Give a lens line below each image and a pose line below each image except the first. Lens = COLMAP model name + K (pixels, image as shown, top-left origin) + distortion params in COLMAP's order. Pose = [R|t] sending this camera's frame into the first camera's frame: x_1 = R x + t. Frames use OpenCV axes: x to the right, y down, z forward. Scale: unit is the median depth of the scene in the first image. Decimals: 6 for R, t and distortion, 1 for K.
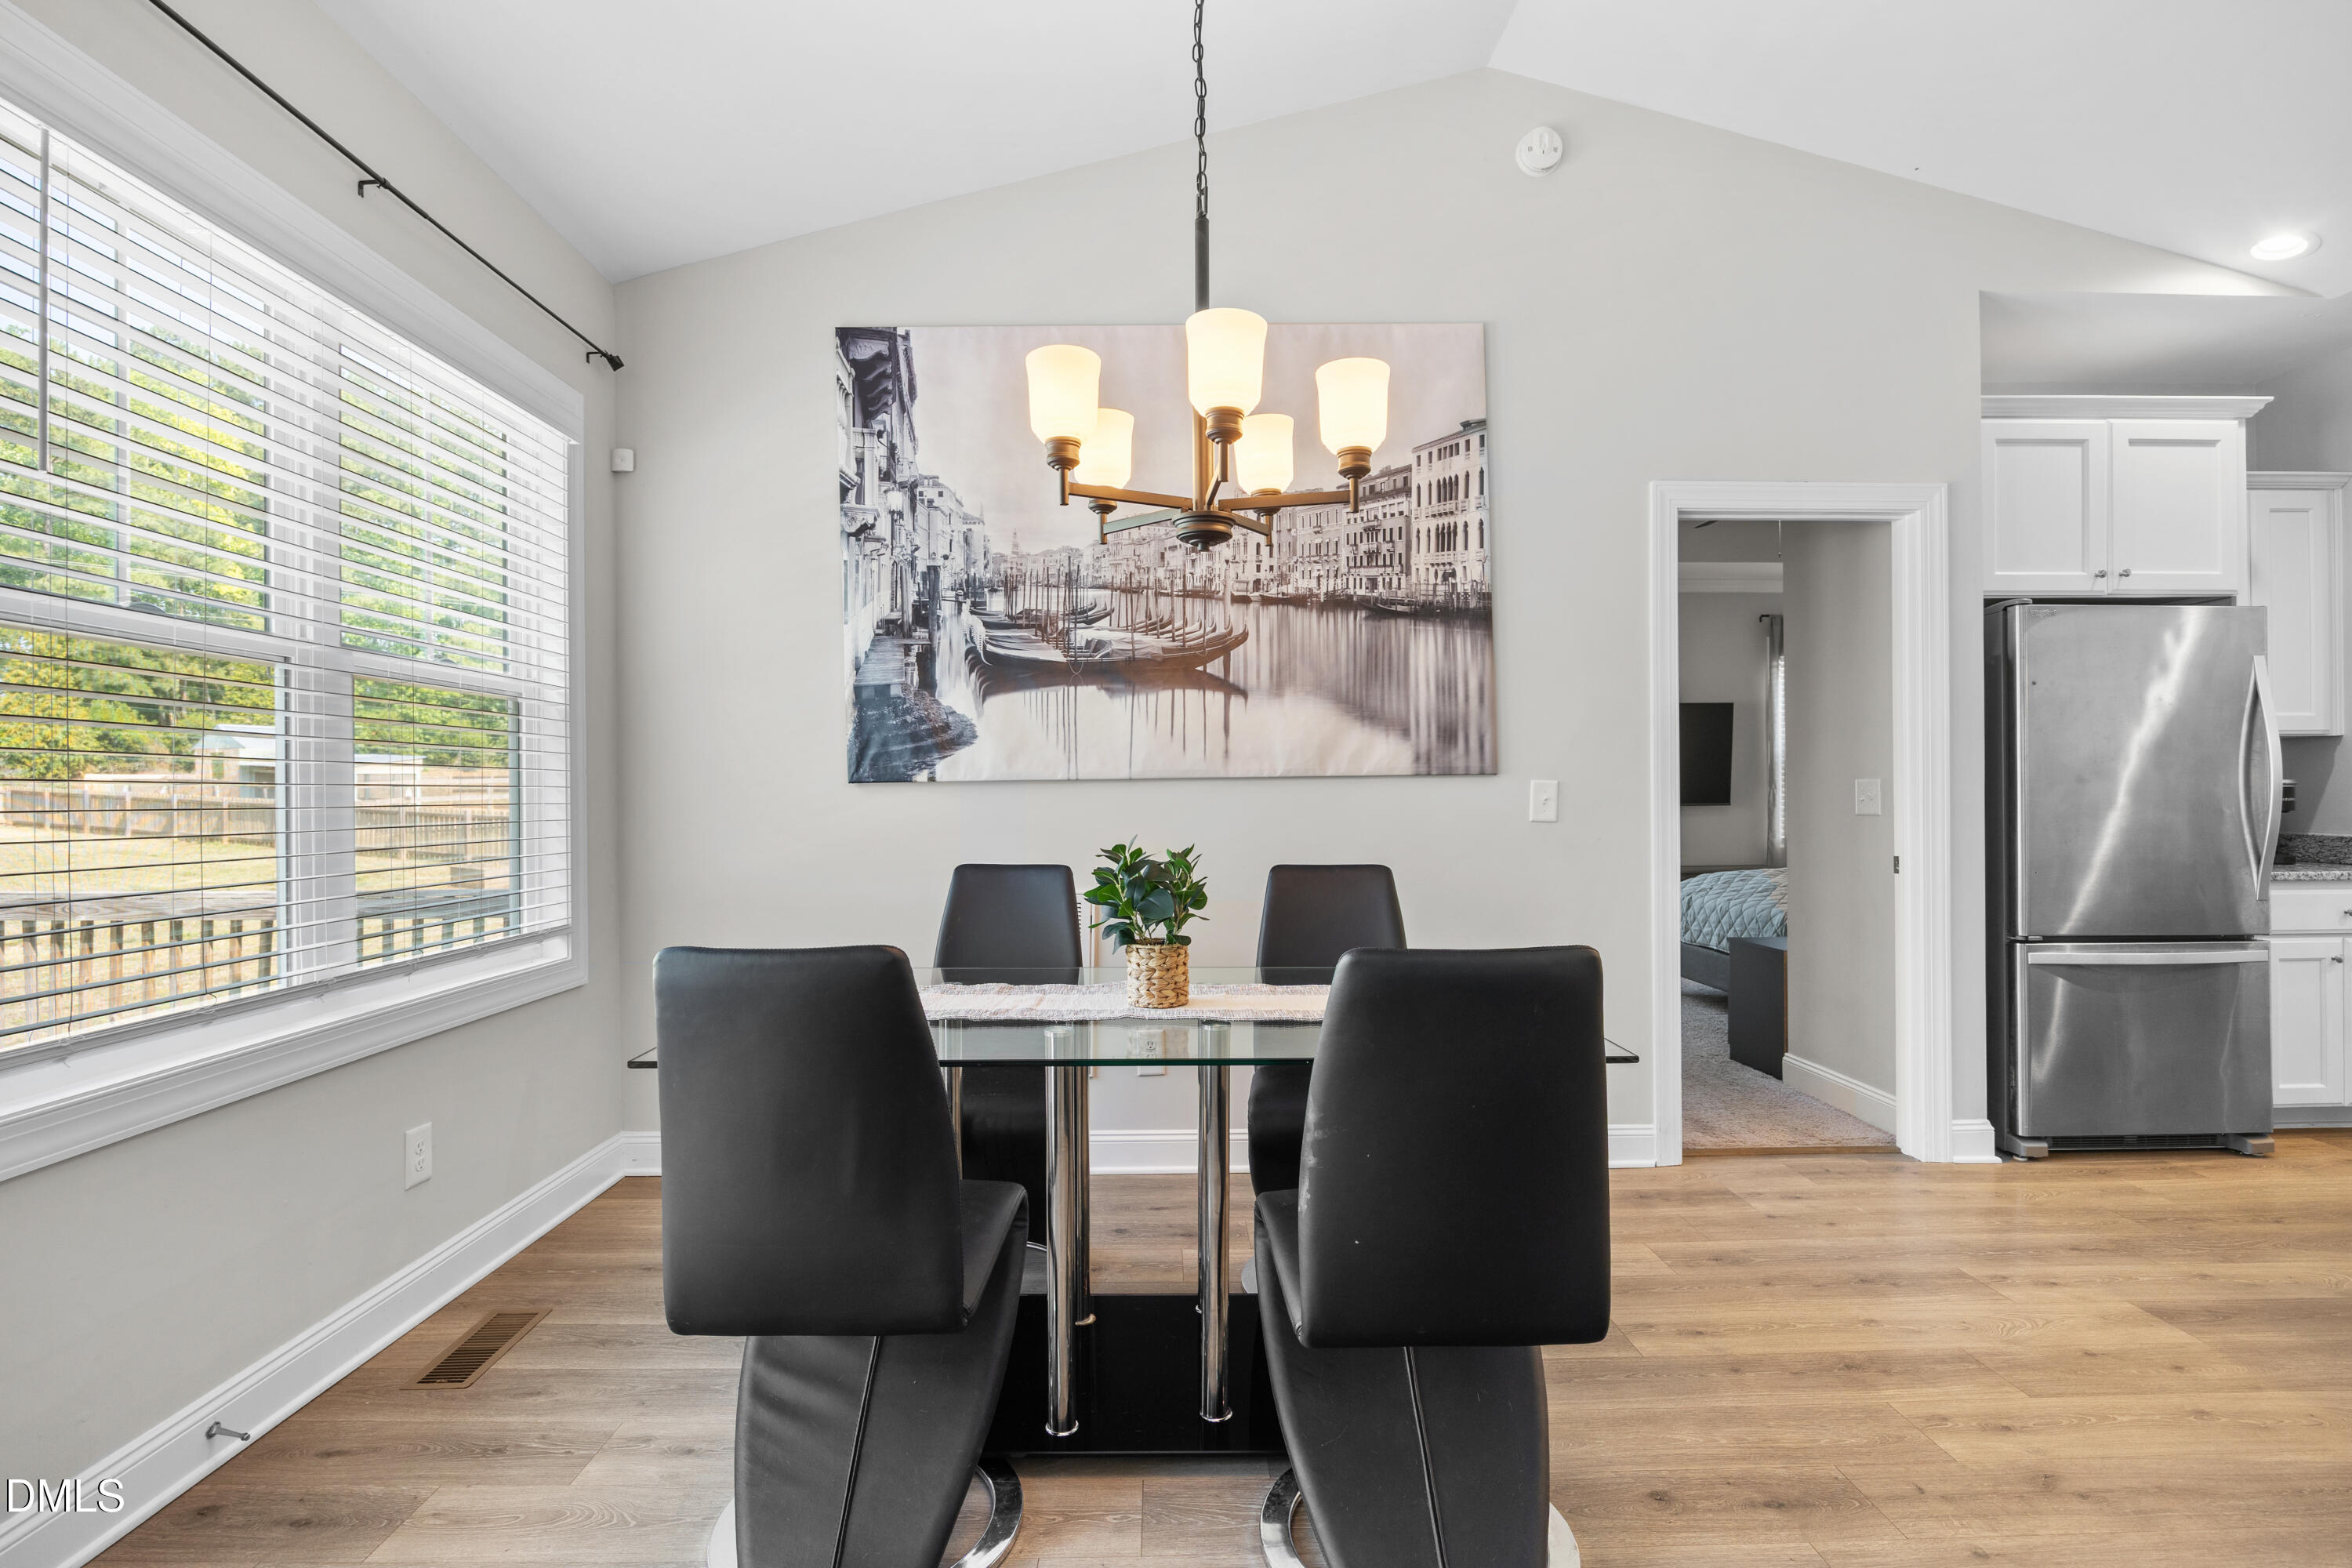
lens RADIAL K [[1121.0, 0, 1171.6], [0, 1121.0, 780.8], [0, 0, 1]] dist [0.000102, -0.000061]
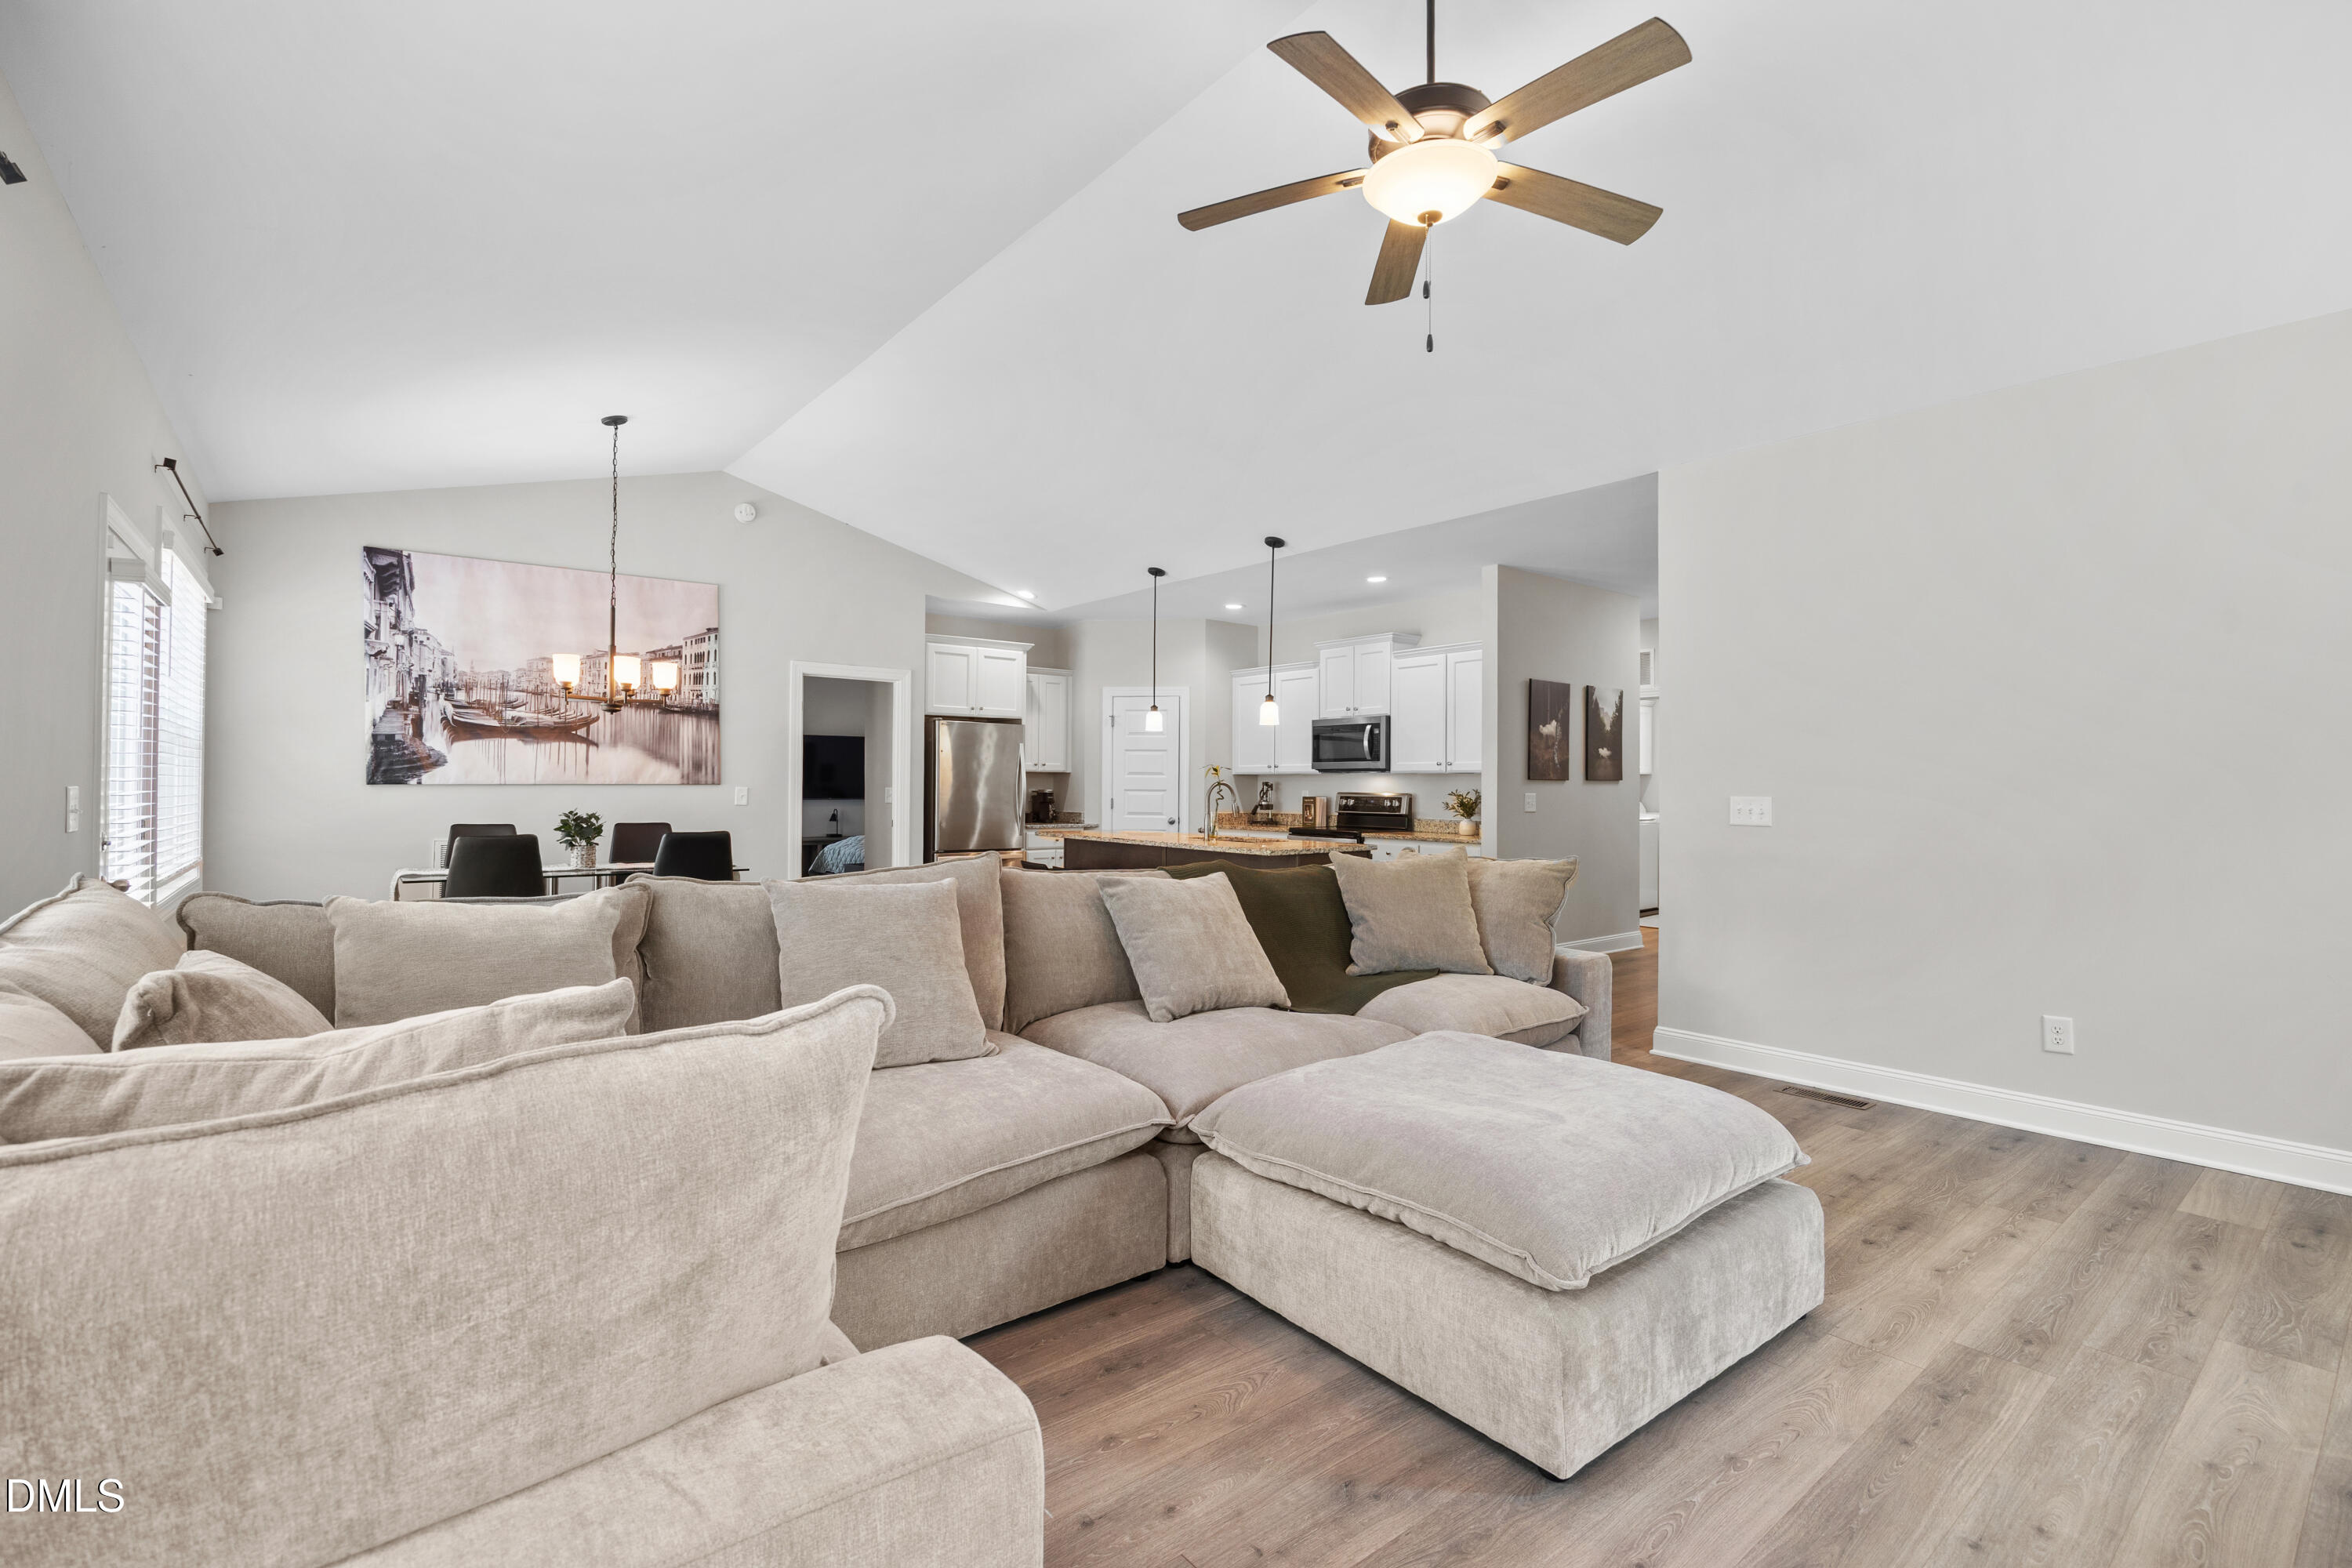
lens RADIAL K [[1083.7, 0, 1177.1], [0, 1083.7, 771.6], [0, 0, 1]] dist [-0.002813, -0.000247]
pose [[0.787993, 0.019995, 0.615359, -0.334365], [-0.015830, 0.999800, -0.012215, -0.019172], [-0.615481, -0.000116, 0.788152, -1.315271]]
